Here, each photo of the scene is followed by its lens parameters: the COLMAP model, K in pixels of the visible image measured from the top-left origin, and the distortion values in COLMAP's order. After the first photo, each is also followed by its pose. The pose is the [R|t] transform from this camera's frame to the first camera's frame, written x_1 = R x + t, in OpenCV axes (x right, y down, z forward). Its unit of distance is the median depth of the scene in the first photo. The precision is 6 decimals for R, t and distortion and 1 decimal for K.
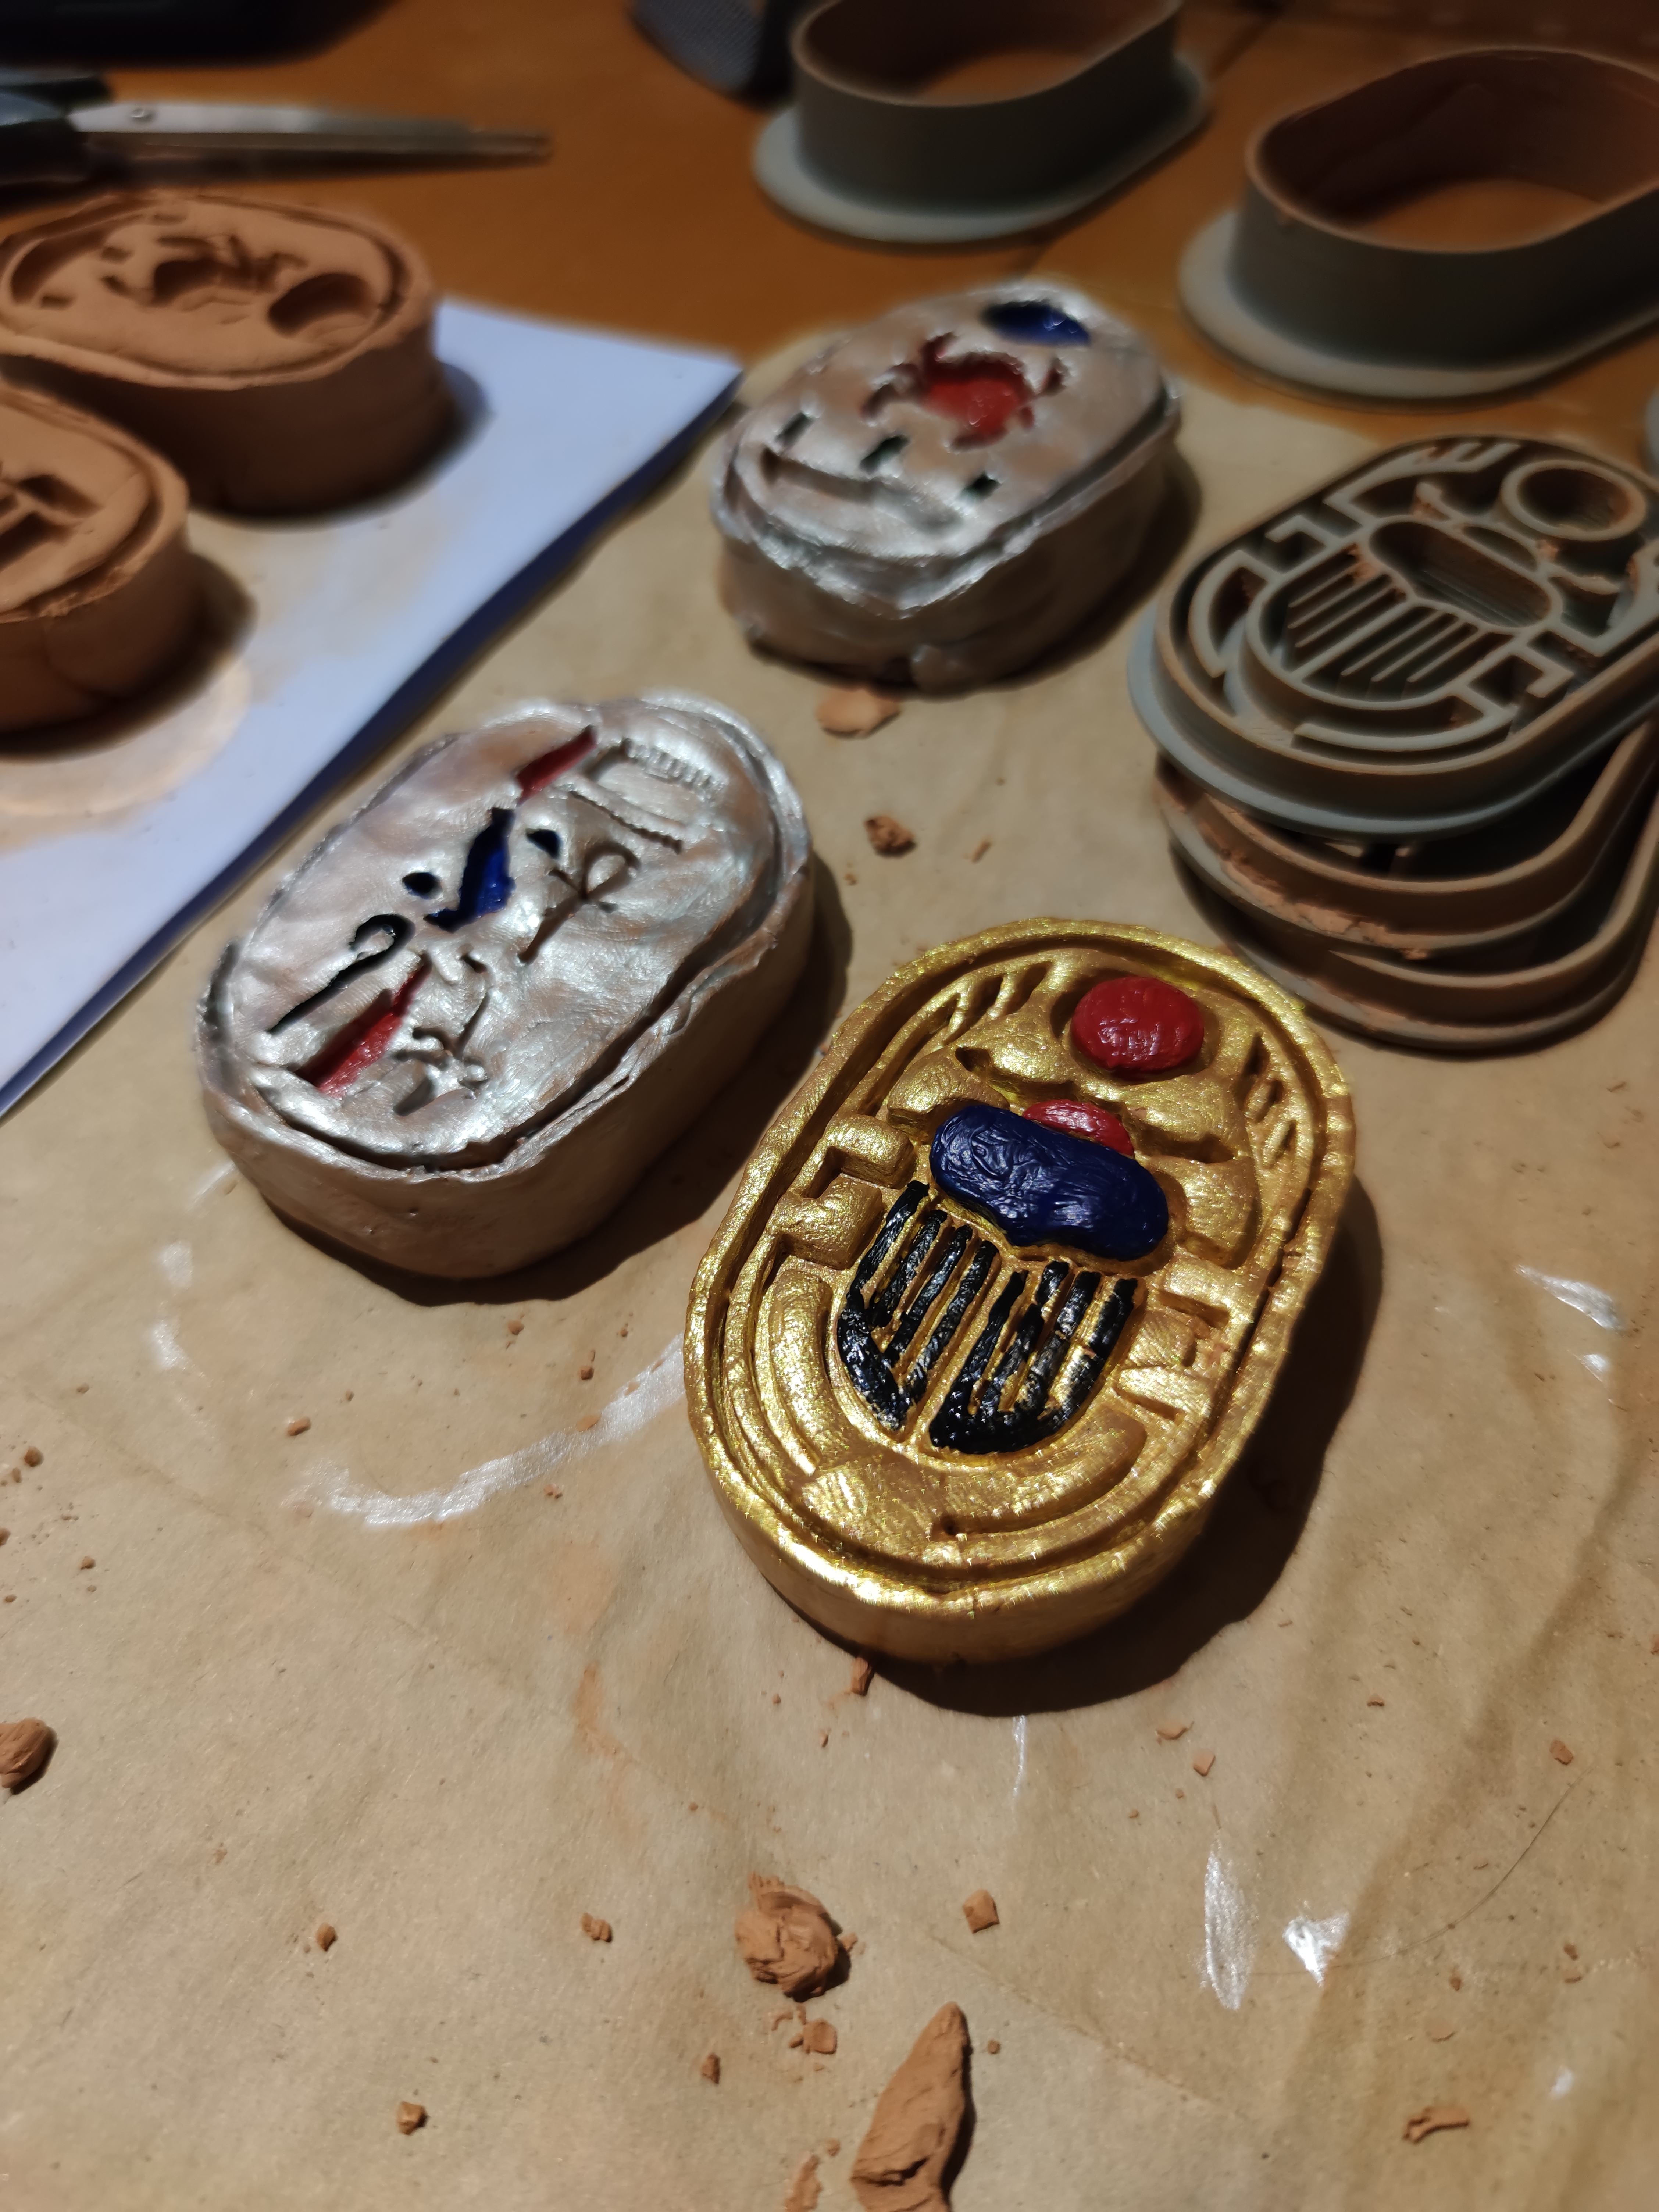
lens RADIAL K [[1709.0, 0, 829.5], [0, 1709.0, 1106.0], [0, 0, 1]] dist [-0.001772, -0.001961]
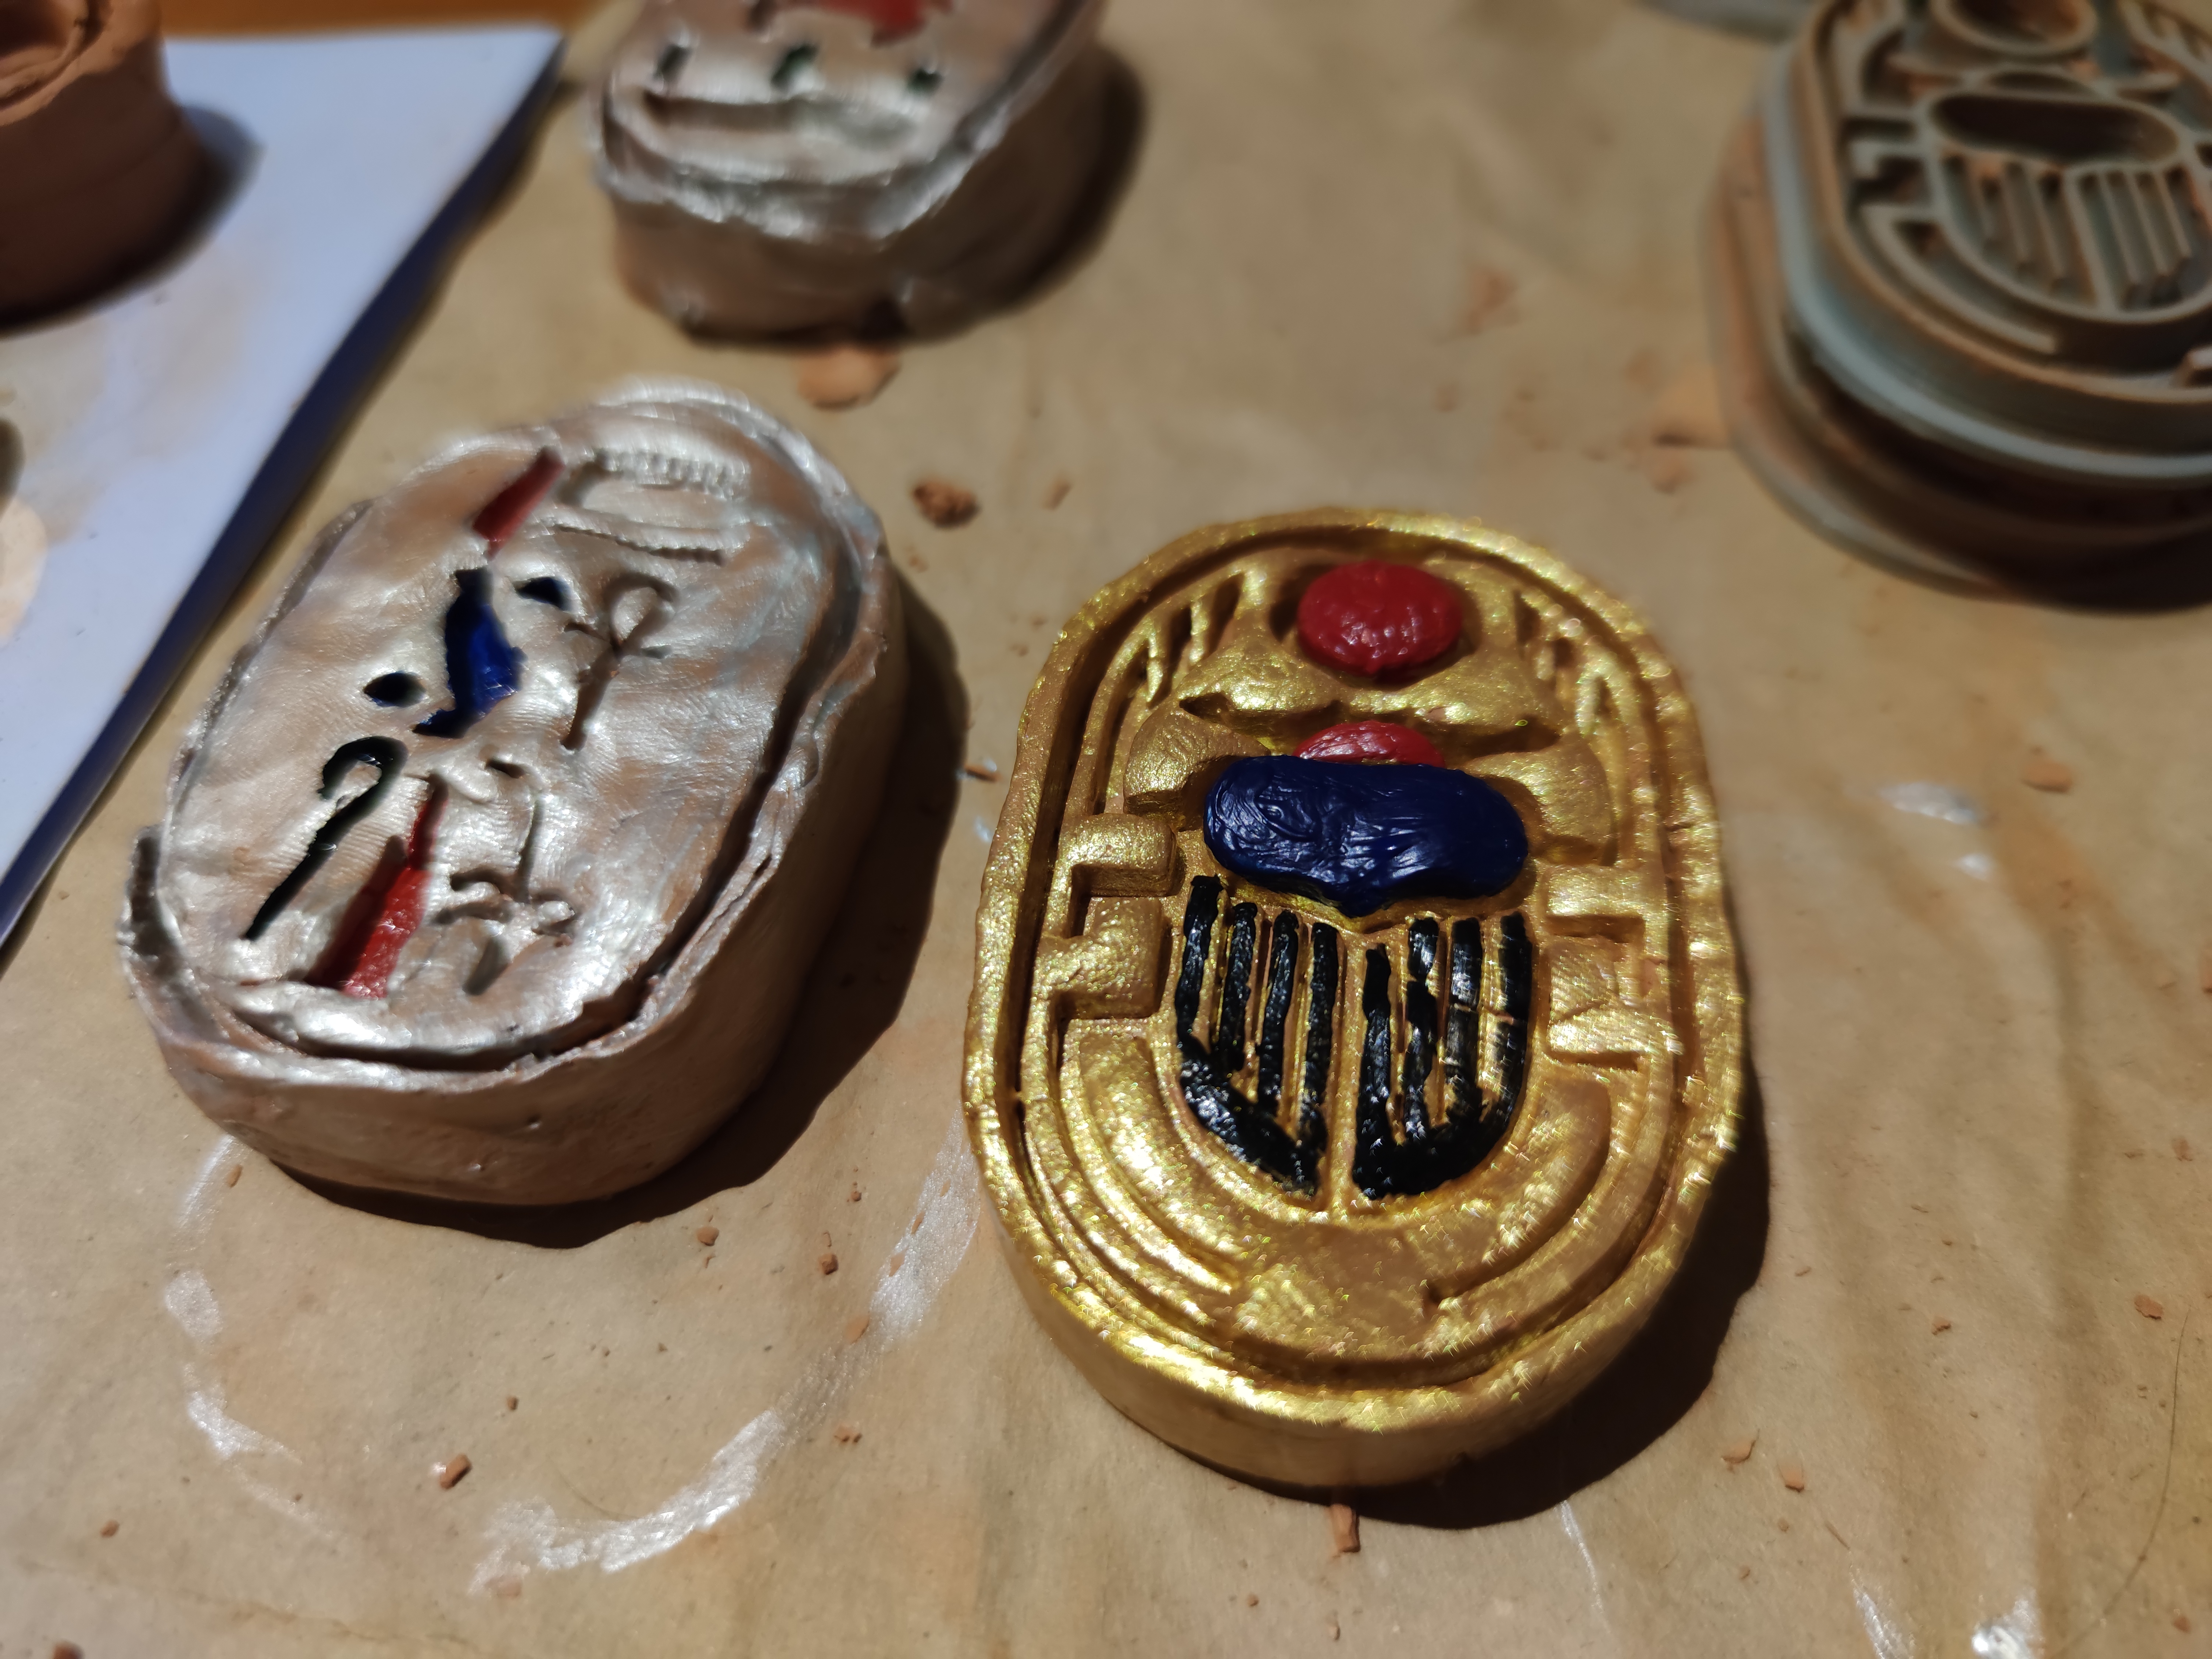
lens RADIAL K [[1757.2, 0, 1106.0], [0, 1757.2, 829.5], [0, 0, 1]] dist [-0.086304, 0.095410]
pose [[0.936422, -0.272599, 0.220917, -0.145618], [0.279358, 0.960187, 0.000677, 0.011659], [-0.212306, 0.061081, 0.975292, 0.242400]]
